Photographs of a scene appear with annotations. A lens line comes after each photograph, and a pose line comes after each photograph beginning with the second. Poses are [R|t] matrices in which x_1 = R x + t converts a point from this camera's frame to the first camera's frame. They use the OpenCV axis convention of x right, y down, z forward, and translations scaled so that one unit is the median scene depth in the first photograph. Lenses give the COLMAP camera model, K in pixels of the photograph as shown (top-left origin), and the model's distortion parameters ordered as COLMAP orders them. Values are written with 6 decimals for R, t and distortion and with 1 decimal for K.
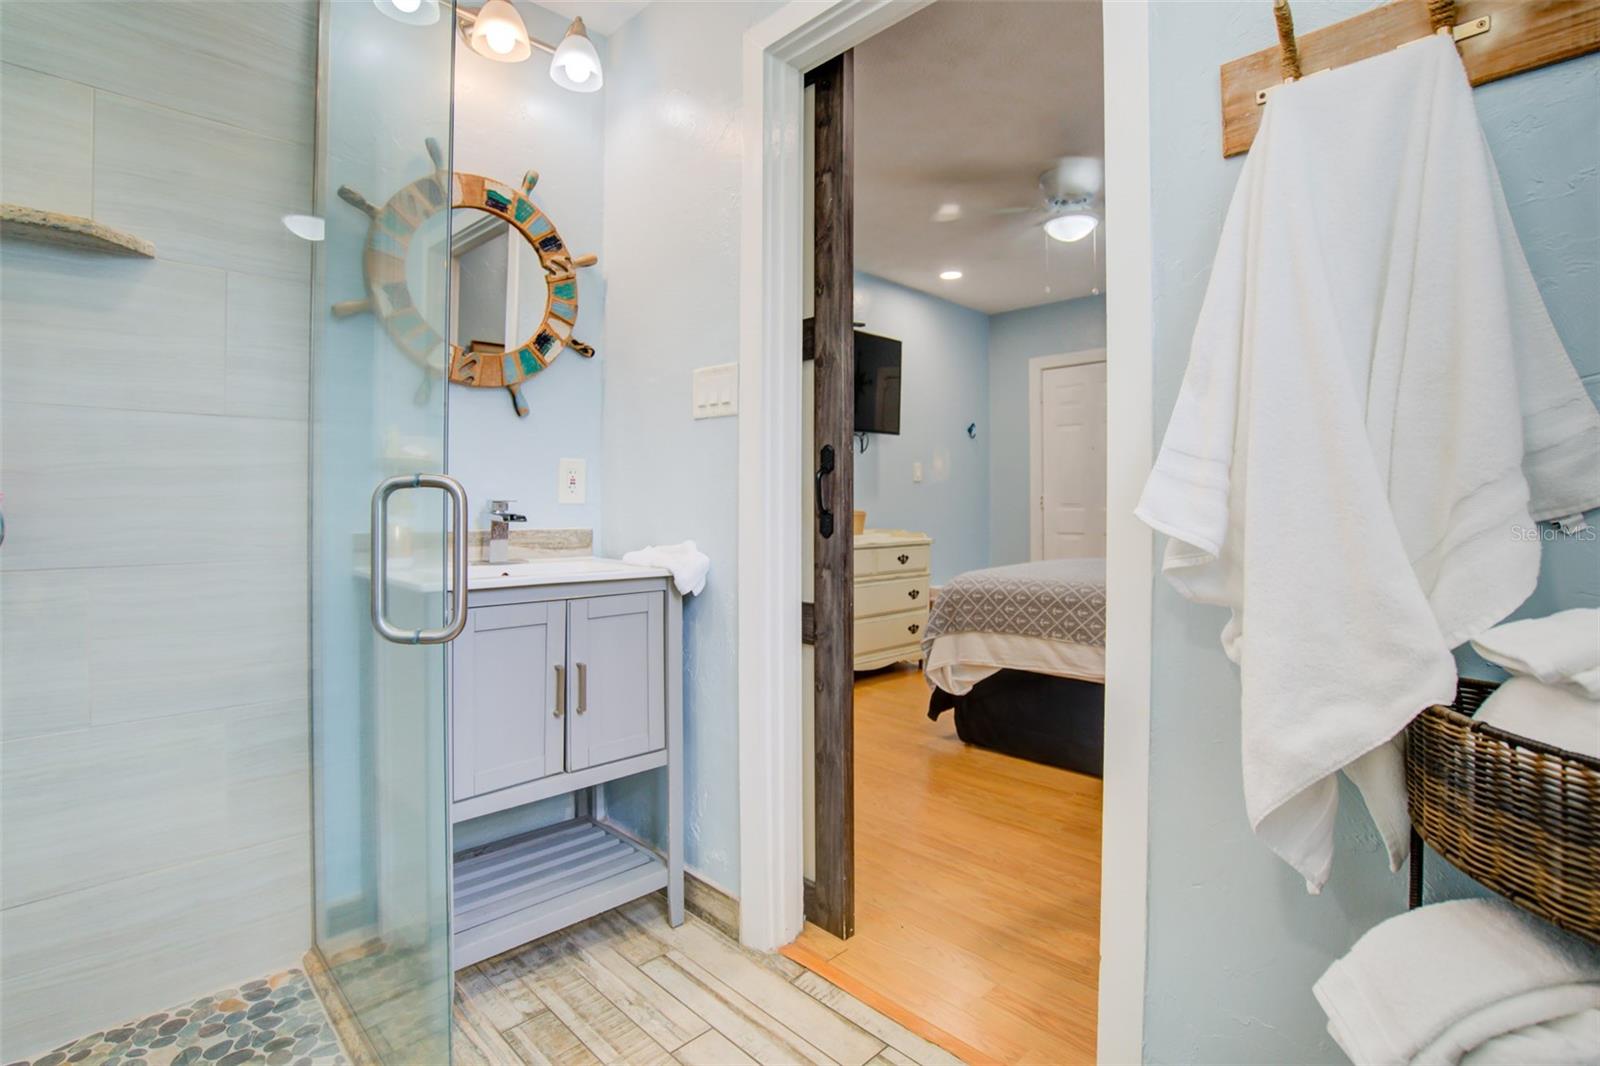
lens RADIAL K [[764.7, 0, 848.0], [0, 764.7, 502.1], [0, 0, 1]] dist [-0.043946, 0.000314]
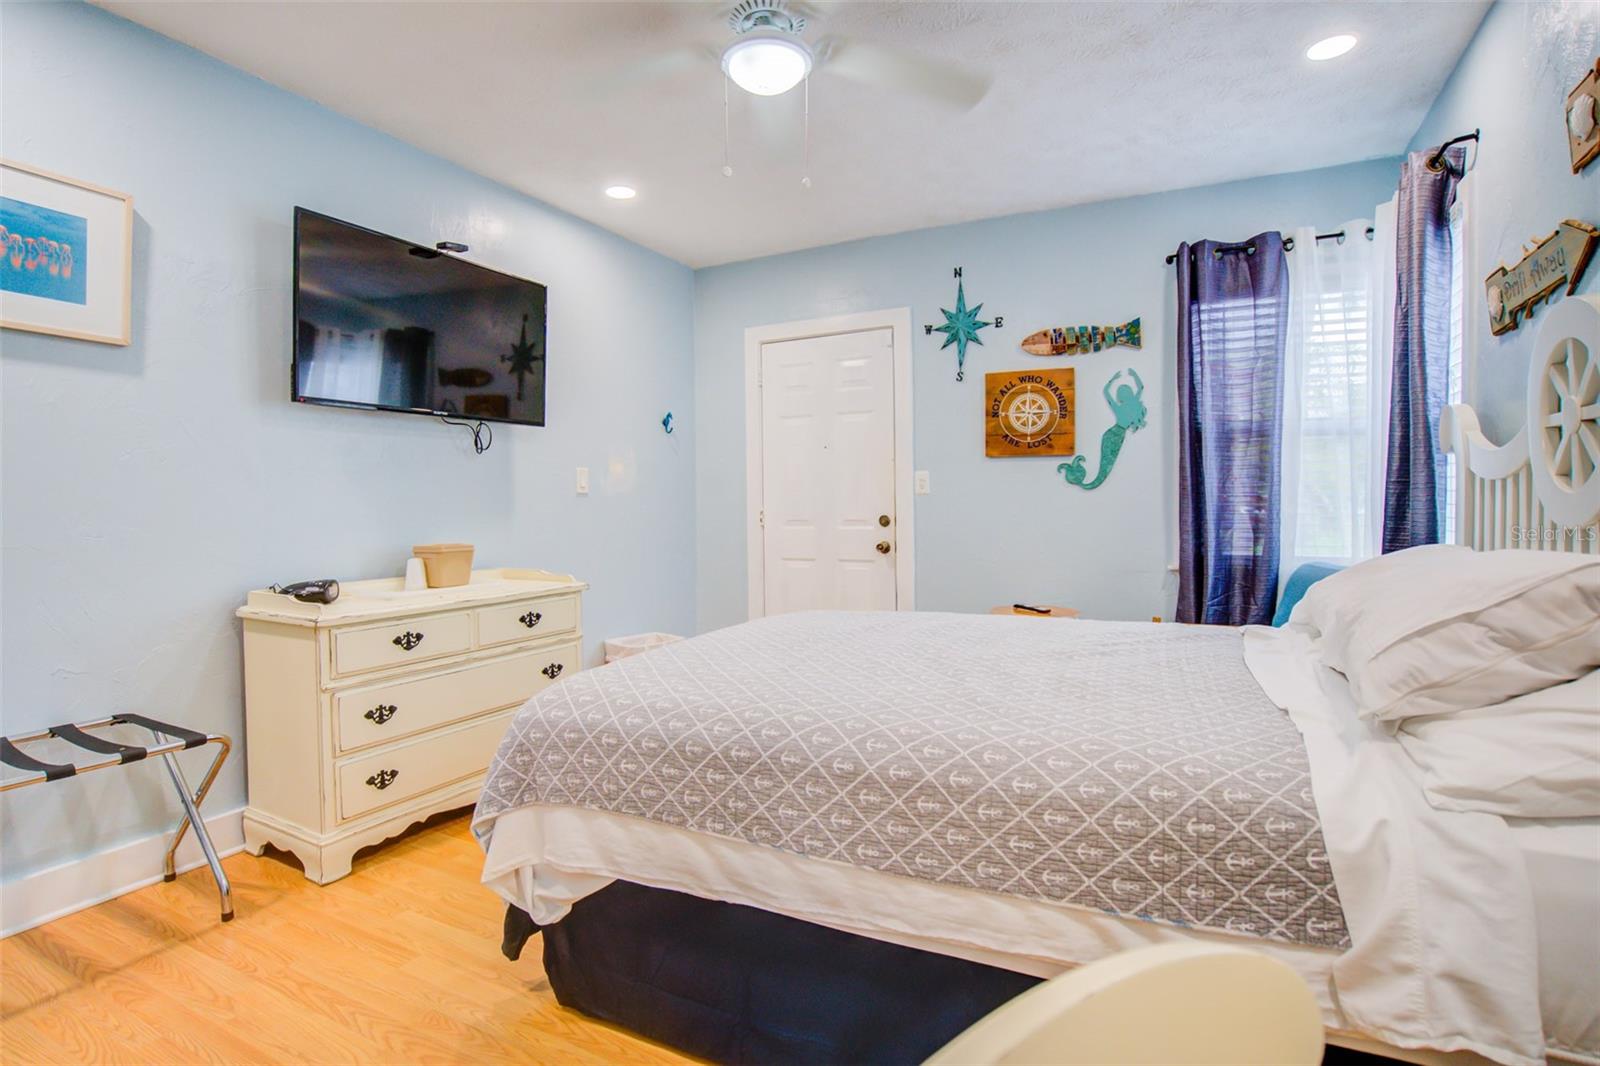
lens RADIAL K [[805.6, 0, 800.0], [0, 805.6, 533.0], [0, 0, 1]] dist [-0.014086, 0.000250]
pose [[0.967119, -0.018800, 0.253628, 0.177461], [0.010190, 0.999328, 0.035218, -0.027782], [-0.254120, -0.031476, 0.966660, 0.436701]]
